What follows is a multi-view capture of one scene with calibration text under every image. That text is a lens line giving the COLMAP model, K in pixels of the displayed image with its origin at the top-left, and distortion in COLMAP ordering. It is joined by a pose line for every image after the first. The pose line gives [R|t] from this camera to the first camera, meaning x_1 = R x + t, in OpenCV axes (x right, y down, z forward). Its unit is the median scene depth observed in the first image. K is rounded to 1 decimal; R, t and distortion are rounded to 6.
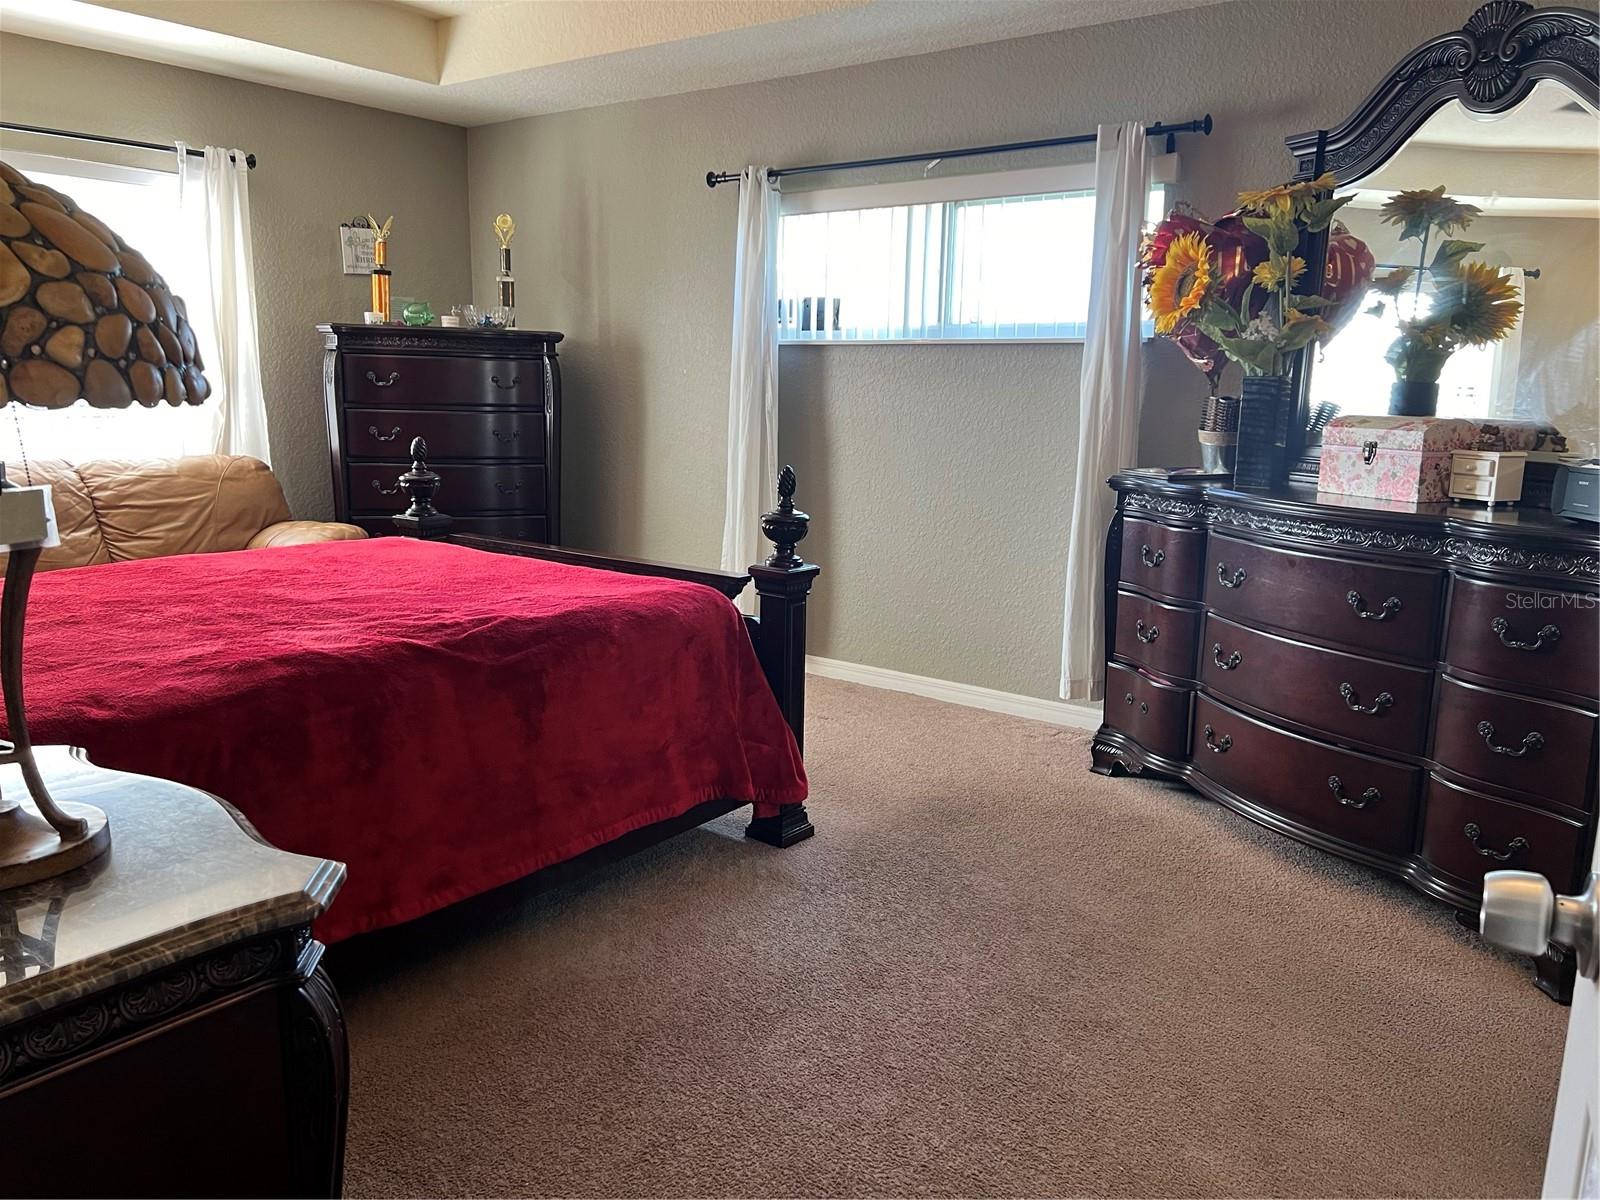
lens RADIAL K [[1204.8, 0, 799.2], [0, 1204.8, 596.8], [0, 0, 1]] dist [-0.003530, 0.001275]
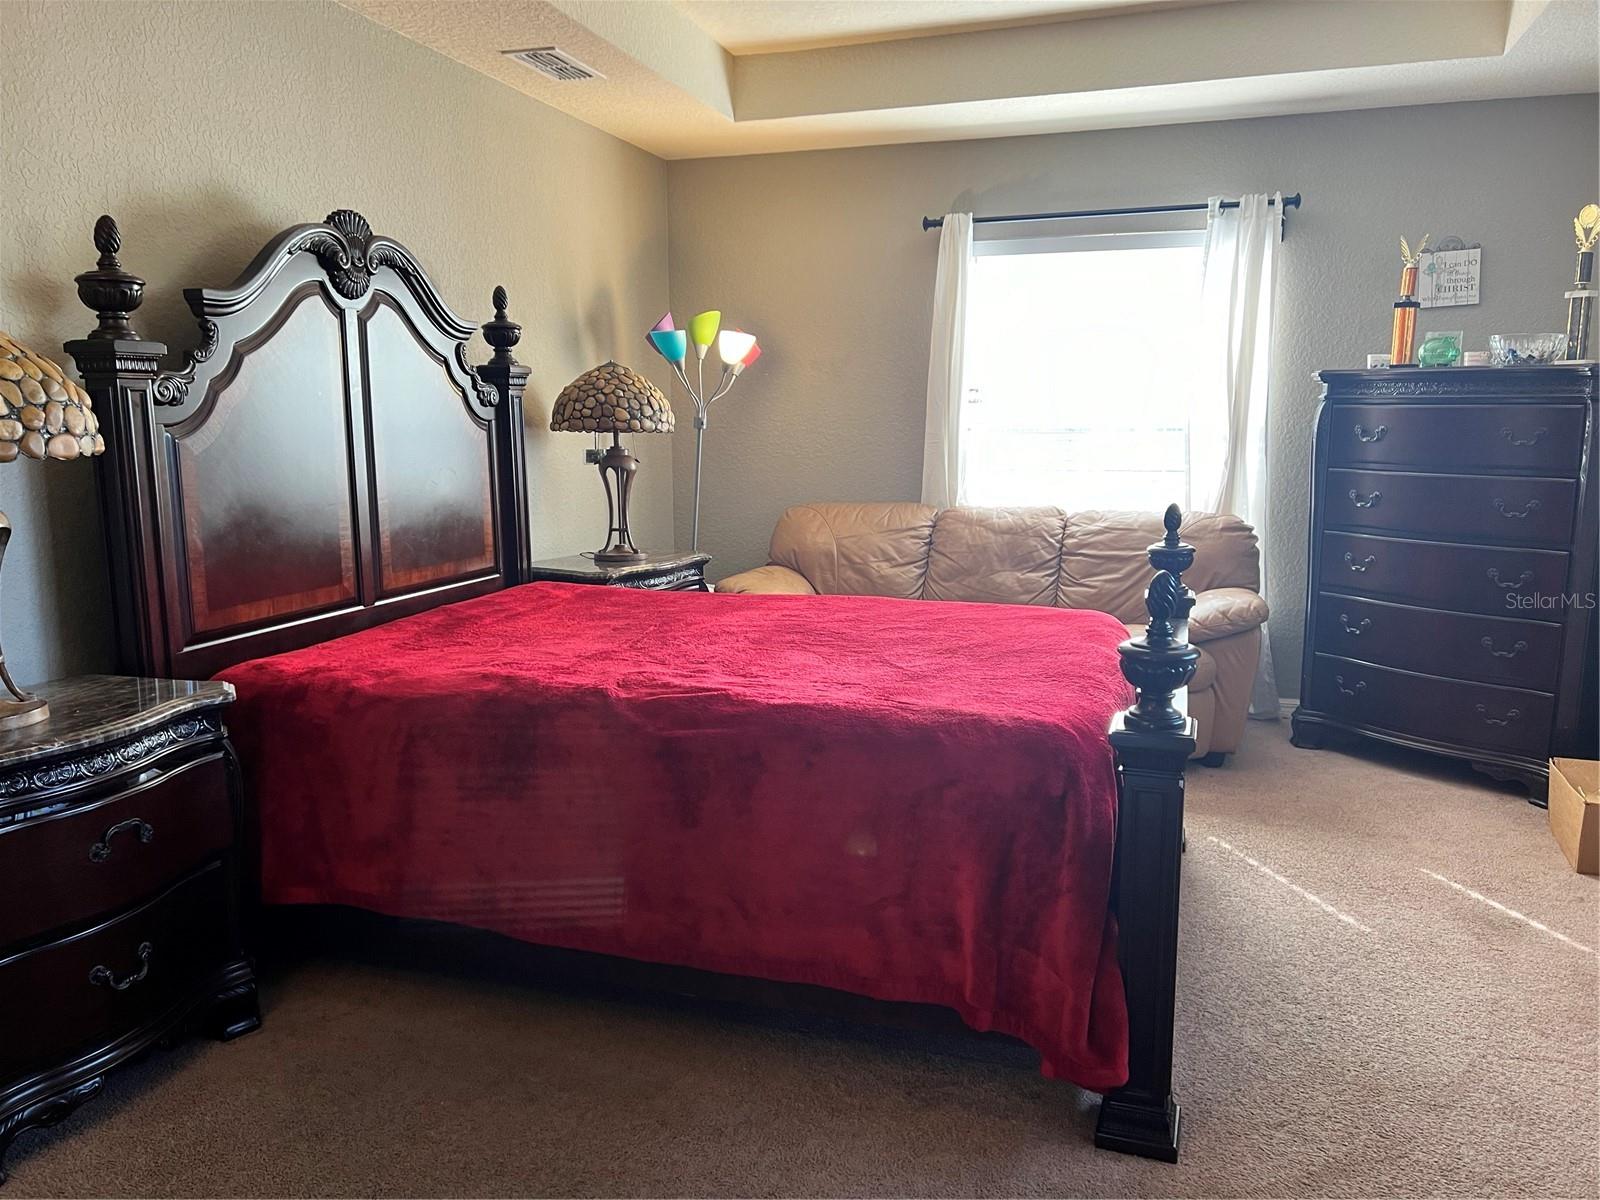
lens RADIAL K [[1204.8, 0, 799.2], [0, 1204.8, 601.6], [0, 0, 1]] dist [-0.003530, 0.001275]
pose [[0.324275, 0.124495, -0.937735, 0.331492], [-0.156744, 0.984670, 0.076523, -0.068932], [0.932886, 0.122170, 0.338818, 0.368819]]
